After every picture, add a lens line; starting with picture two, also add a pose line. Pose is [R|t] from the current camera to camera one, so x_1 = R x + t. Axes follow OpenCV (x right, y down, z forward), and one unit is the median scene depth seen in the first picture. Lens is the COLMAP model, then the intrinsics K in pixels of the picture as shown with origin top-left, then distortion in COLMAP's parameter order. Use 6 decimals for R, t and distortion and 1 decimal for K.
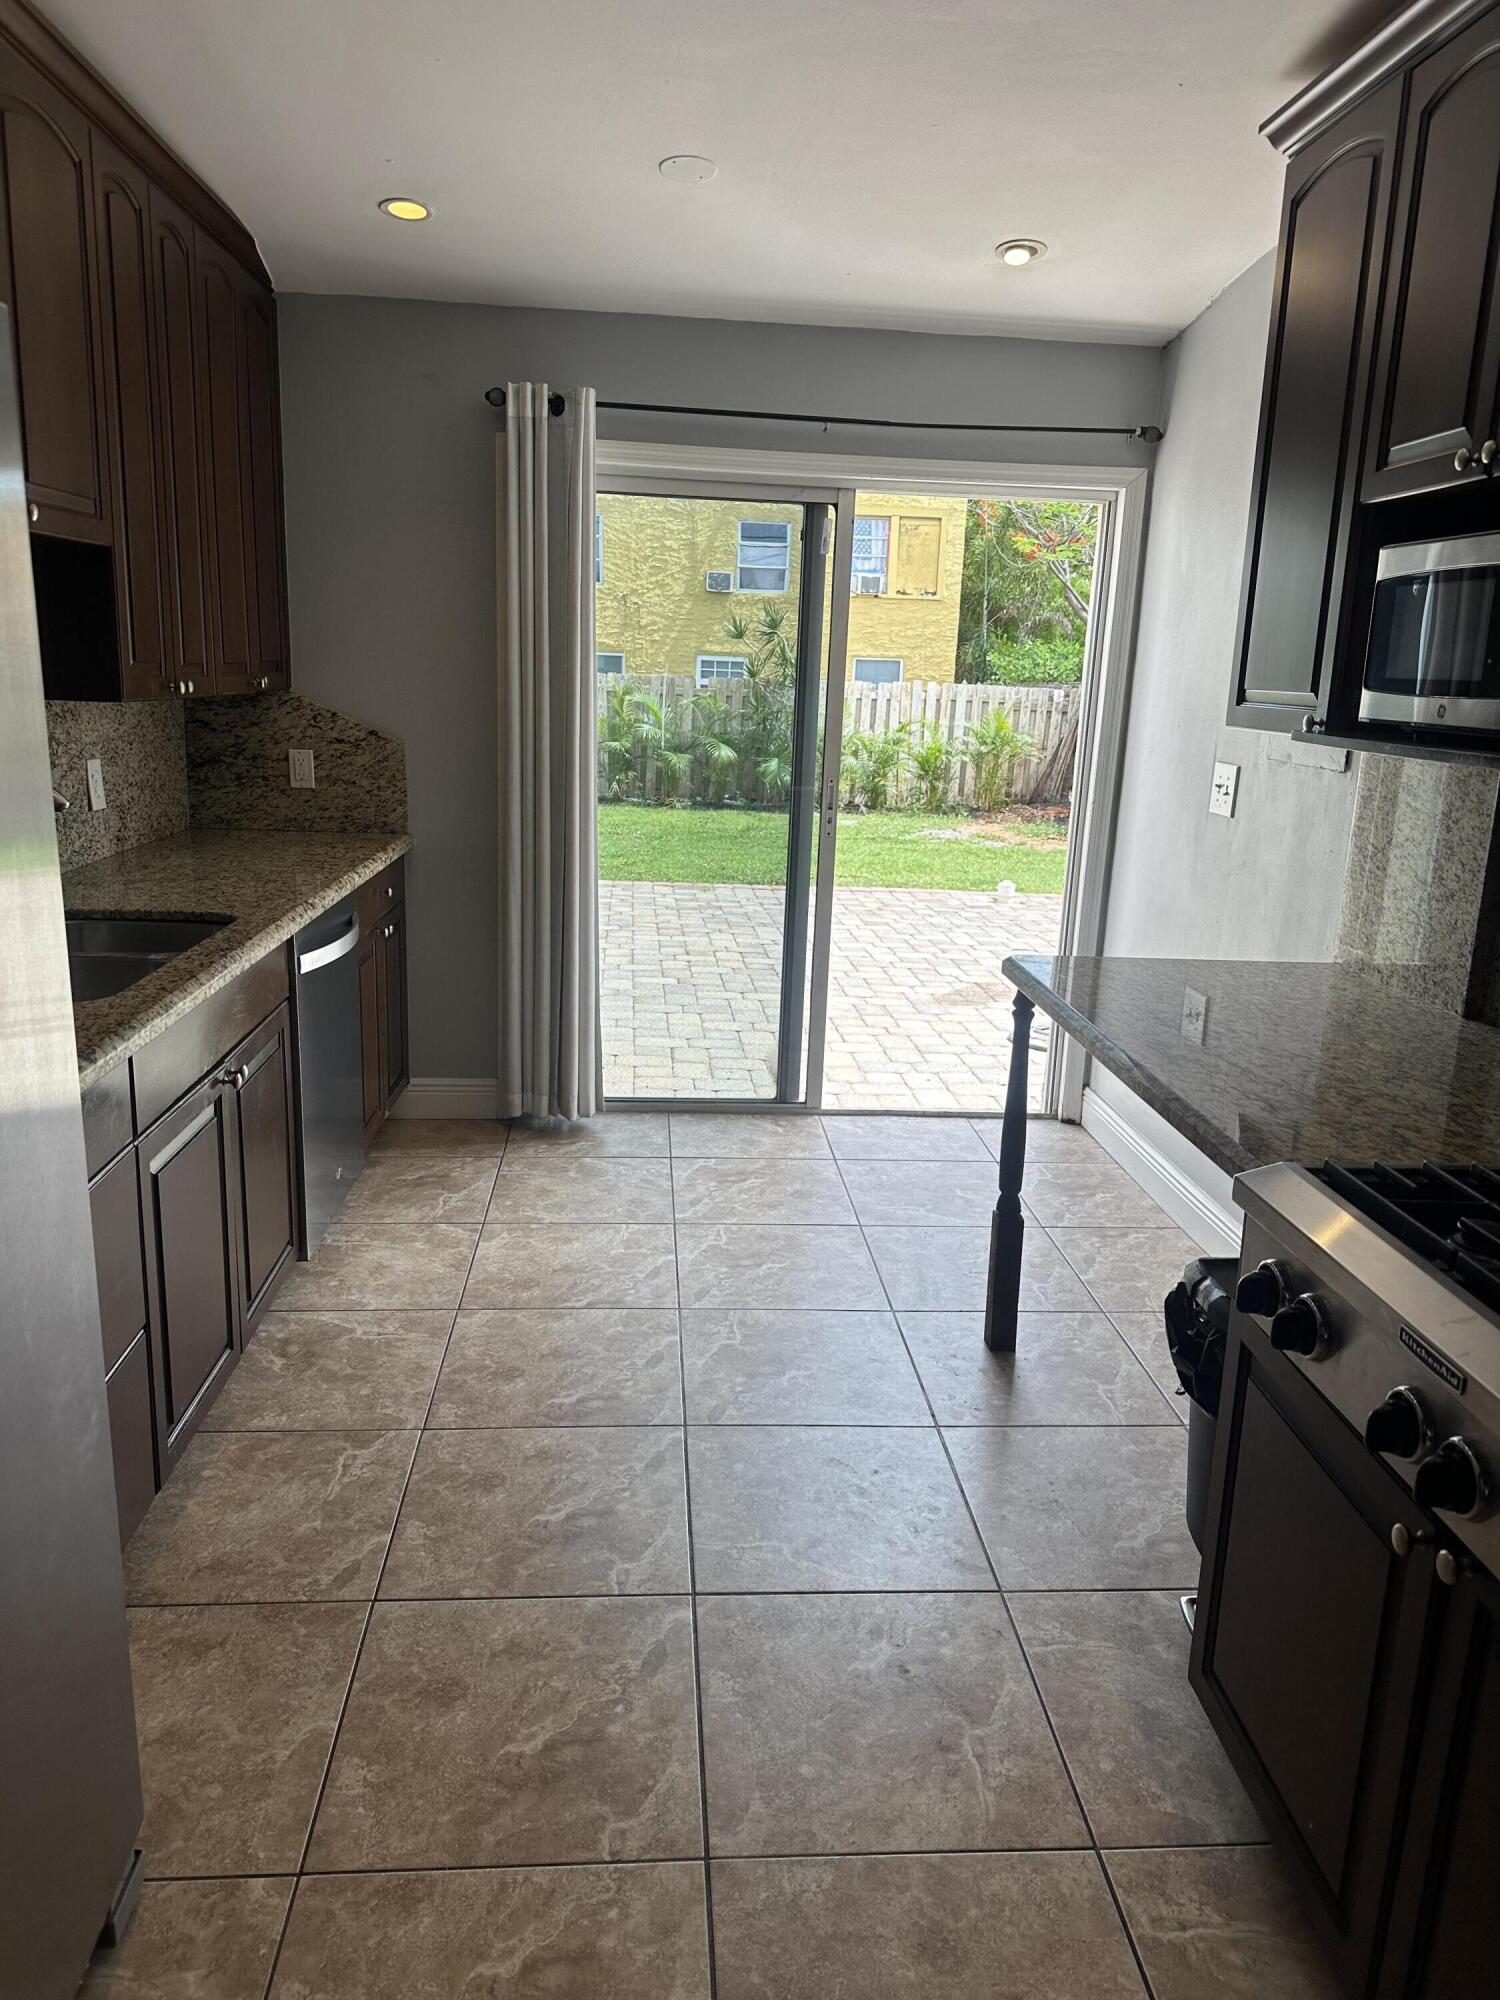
lens RADIAL K [[1415.7, 0, 749.0], [0, 1415.7, 1004.2], [0, 0, 1]] dist [0.002291, -0.004151]
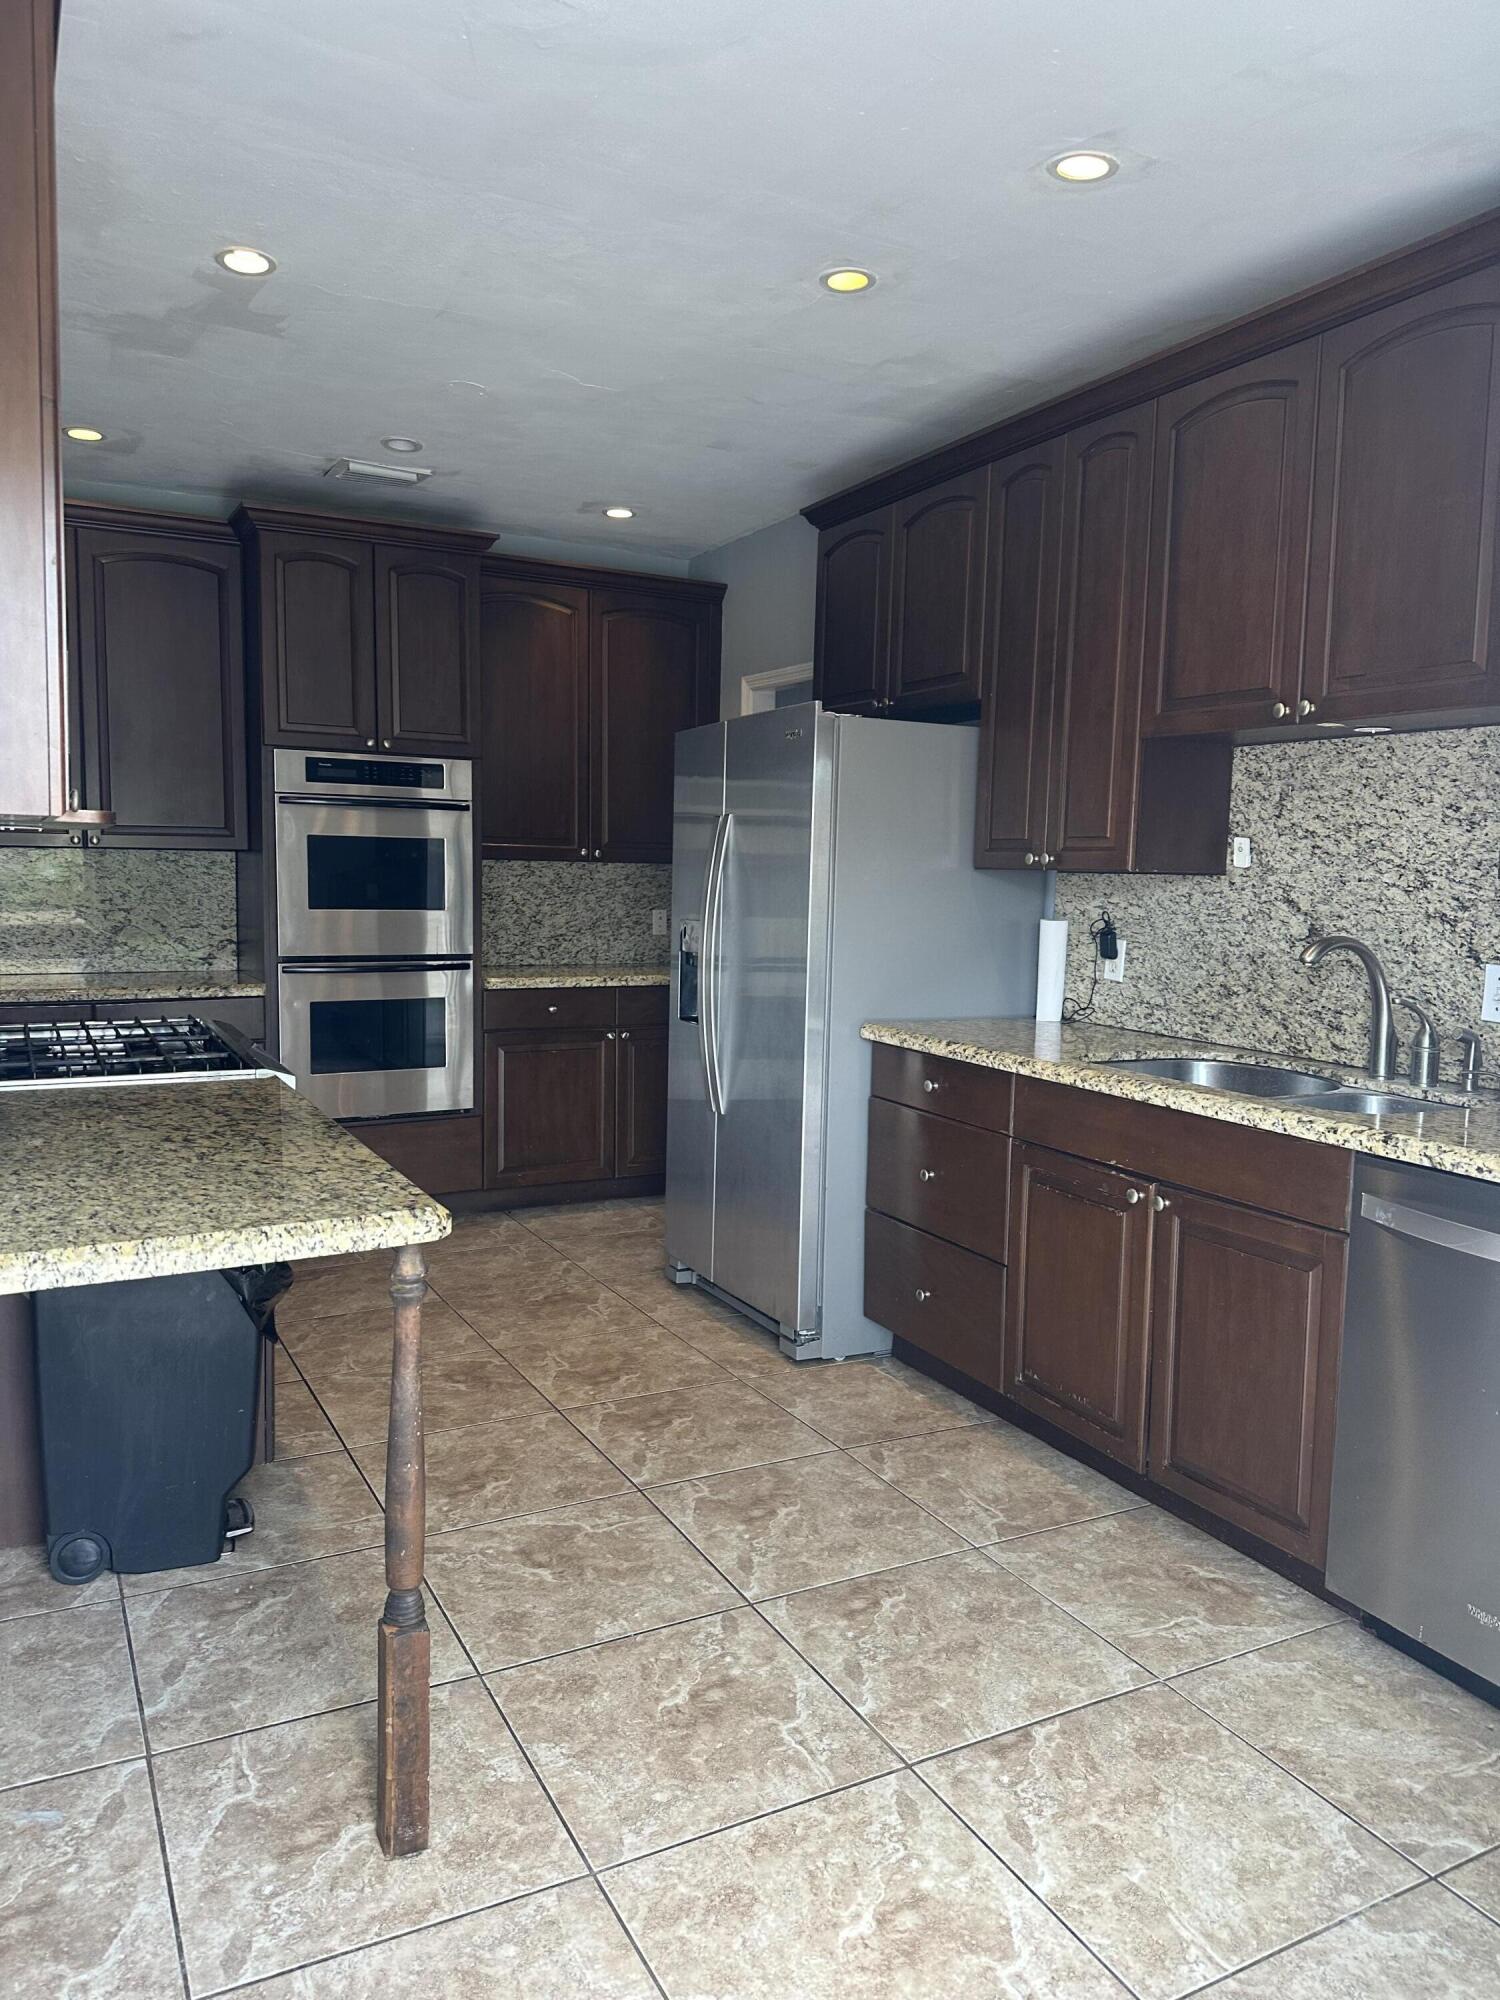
lens RADIAL K [[1415.7, 0, 753.4], [0, 1415.7, 1001.3], [0, 0, 1]] dist [0.002291, -0.004151]
pose [[-0.916722, -0.026266, -0.398663, 0.319829], [-0.152260, 0.945501, 0.287826, -0.326444], [0.369376, 0.324557, -0.870761, 1.626950]]
